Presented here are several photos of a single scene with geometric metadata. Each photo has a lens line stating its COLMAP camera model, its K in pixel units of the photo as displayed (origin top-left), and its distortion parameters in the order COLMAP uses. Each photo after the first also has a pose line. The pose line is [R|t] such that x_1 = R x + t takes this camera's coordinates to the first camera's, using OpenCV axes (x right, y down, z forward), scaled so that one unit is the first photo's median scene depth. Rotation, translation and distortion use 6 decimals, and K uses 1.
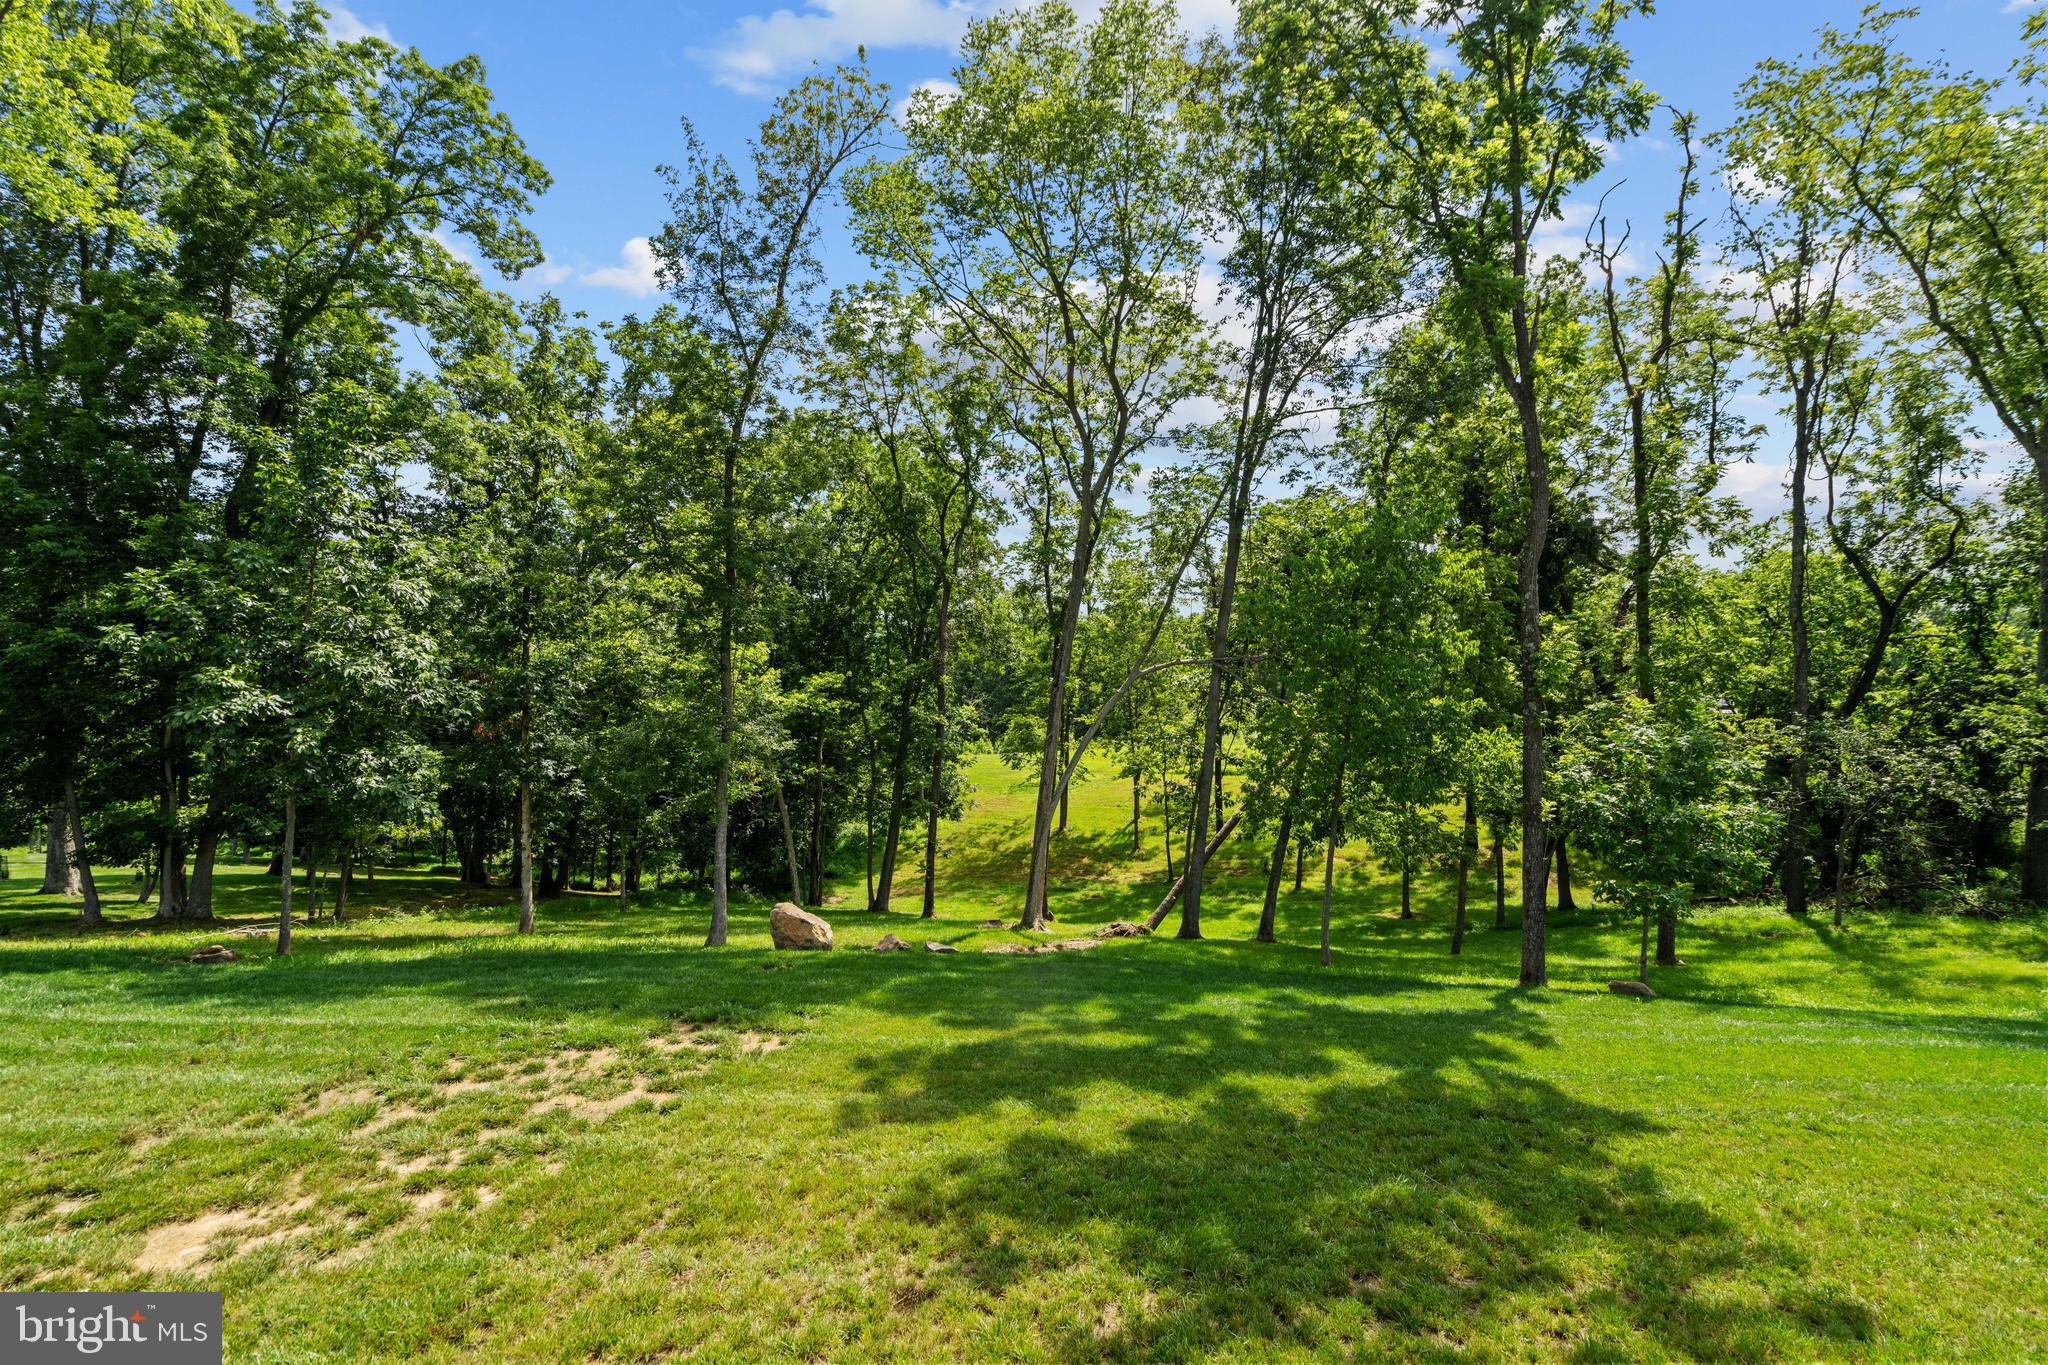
lens RADIAL K [[938.2, 0, 1021.5], [0, 938.2, 687.9], [0, 0, 1]] dist [-0.003799, 0.004882]
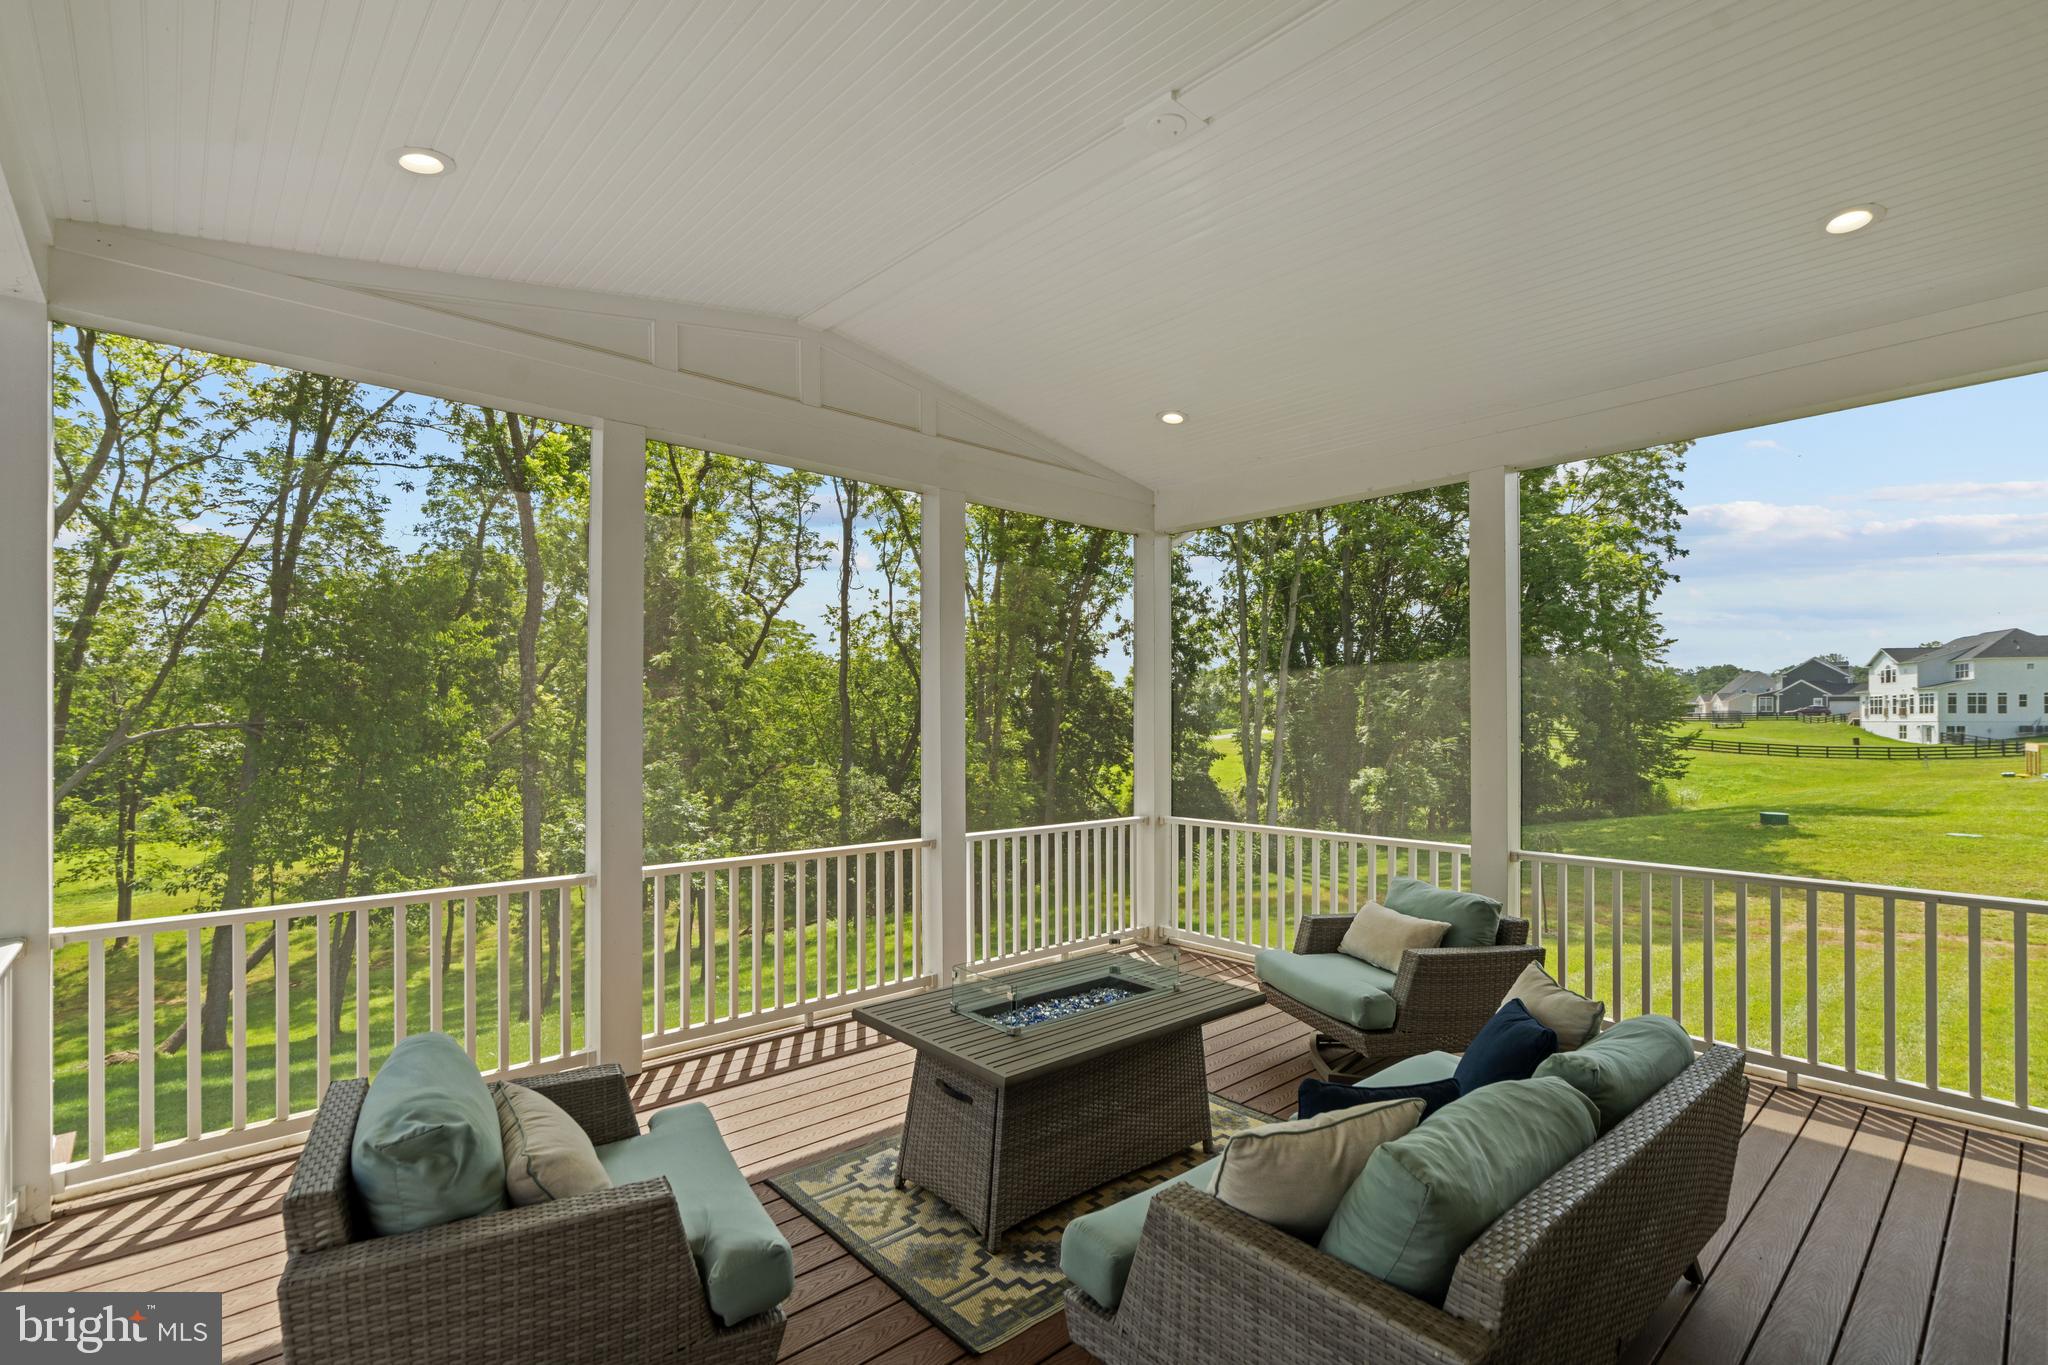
lens RADIAL K [[940.2, 0, 1018.7], [0, 940.2, 712.5], [0, 0, 1]] dist [-0.001598, -0.000042]
pose [[0.730060, 0.013321, 0.683253, 0.122466], [0.014257, 0.999296, -0.034716, 0.001078], [-0.683234, 0.035085, 0.729356, -0.123935]]
